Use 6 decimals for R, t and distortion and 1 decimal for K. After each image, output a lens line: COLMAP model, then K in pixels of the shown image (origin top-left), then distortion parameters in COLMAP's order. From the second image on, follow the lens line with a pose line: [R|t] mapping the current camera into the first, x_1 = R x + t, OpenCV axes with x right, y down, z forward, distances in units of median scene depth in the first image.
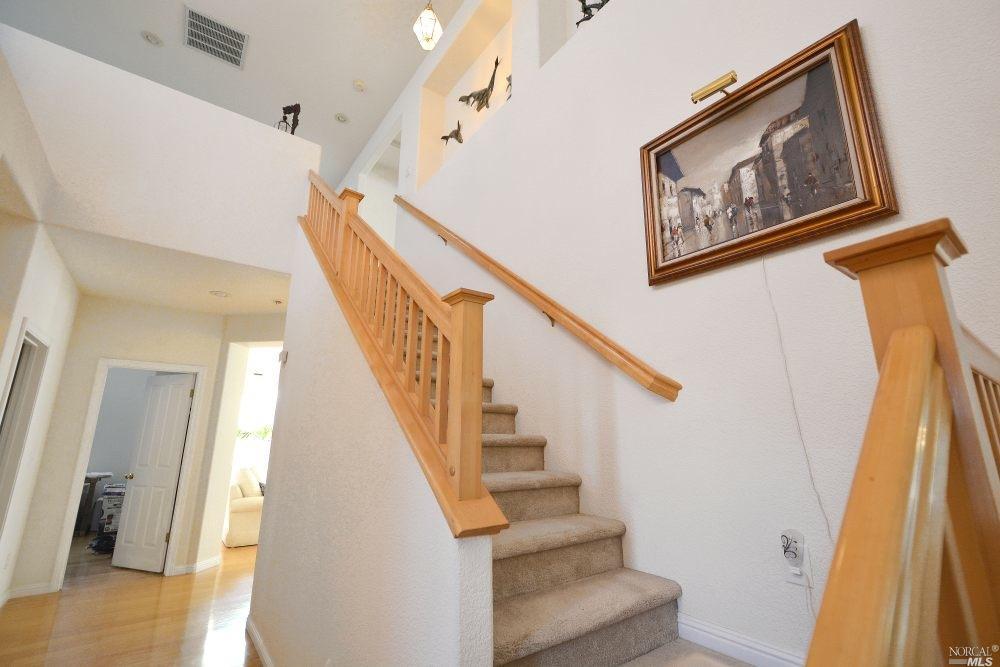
lens RADIAL K [[427.1, 0, 500.0], [0, 427.1, 333.5], [0, 0, 1]] dist [0.001373, -0.000298]
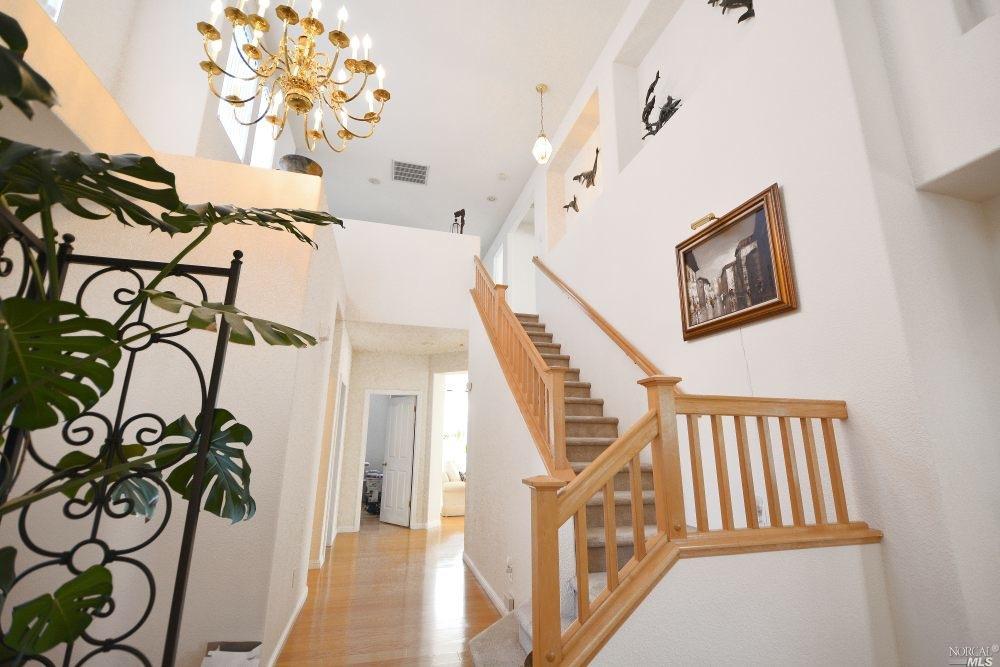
lens RADIAL K [[416.6, 0, 500.0], [0, 416.6, 333.5], [0, 0, 1]] dist [0.018048, -0.000015]
pose [[0.926535, -0.087494, -0.365894, 0.281392], [0.084048, 0.996139, -0.025369, -0.152574], [0.366701, -0.007247, 0.930311, -0.618490]]
